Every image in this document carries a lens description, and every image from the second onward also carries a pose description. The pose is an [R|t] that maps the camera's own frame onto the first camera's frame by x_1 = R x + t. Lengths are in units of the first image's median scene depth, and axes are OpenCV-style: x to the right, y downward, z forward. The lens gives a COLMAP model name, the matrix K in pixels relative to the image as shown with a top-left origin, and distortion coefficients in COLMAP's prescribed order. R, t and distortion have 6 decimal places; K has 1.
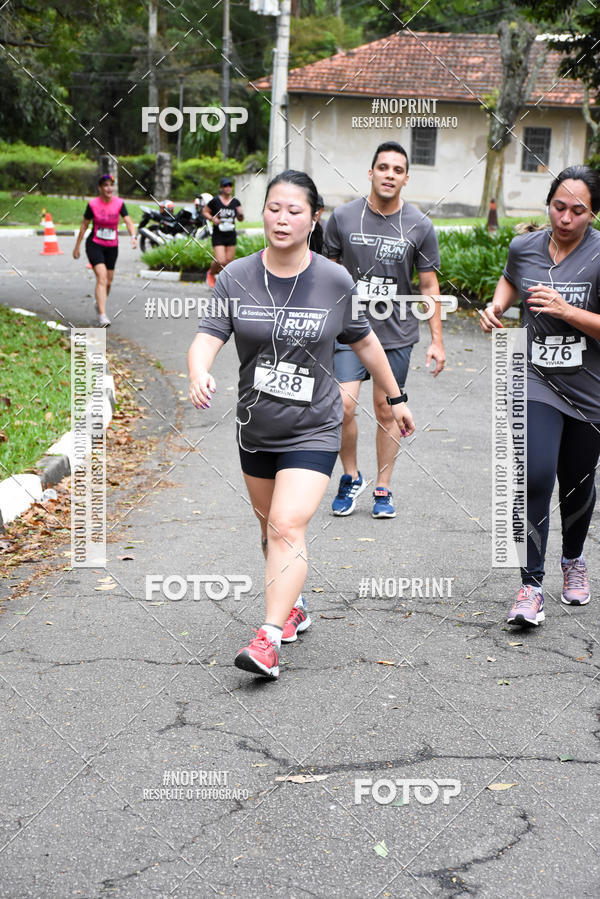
lens RADIAL K [[1674.9, 0, 276.5], [0, 1674.9, 465.1], [0, 0, 1]] dist [0.360597, 0.000000]
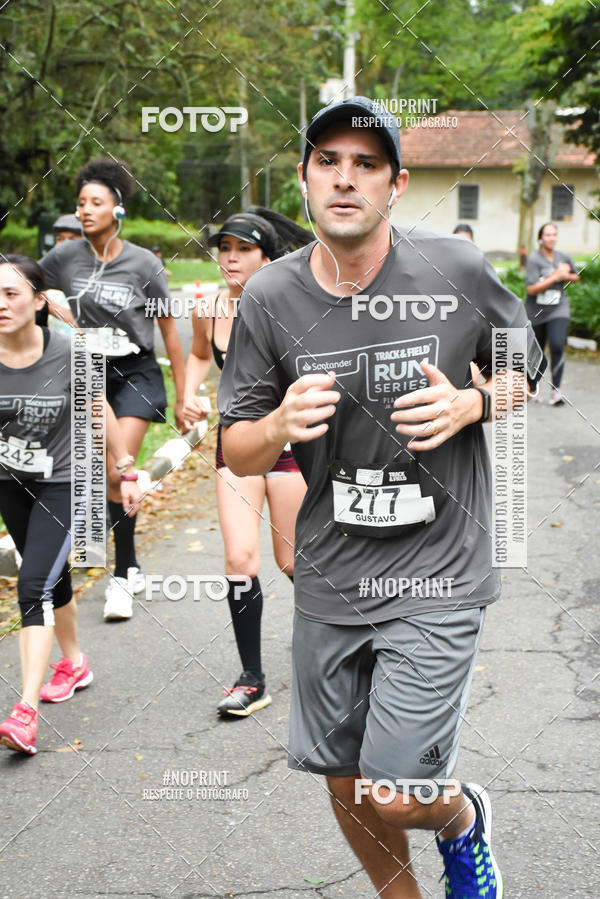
lens RADIAL K [[1569.1, 0, 294.8], [0, 1569.1, 455.9], [0, 0, 1]] dist [0.337853, 0.000000]
pose [[0.996969, -0.036224, -0.068859, 0.084003], [0.033935, 0.998841, -0.034132, 0.058697], [0.070016, 0.031691, 0.997042, -0.297202]]
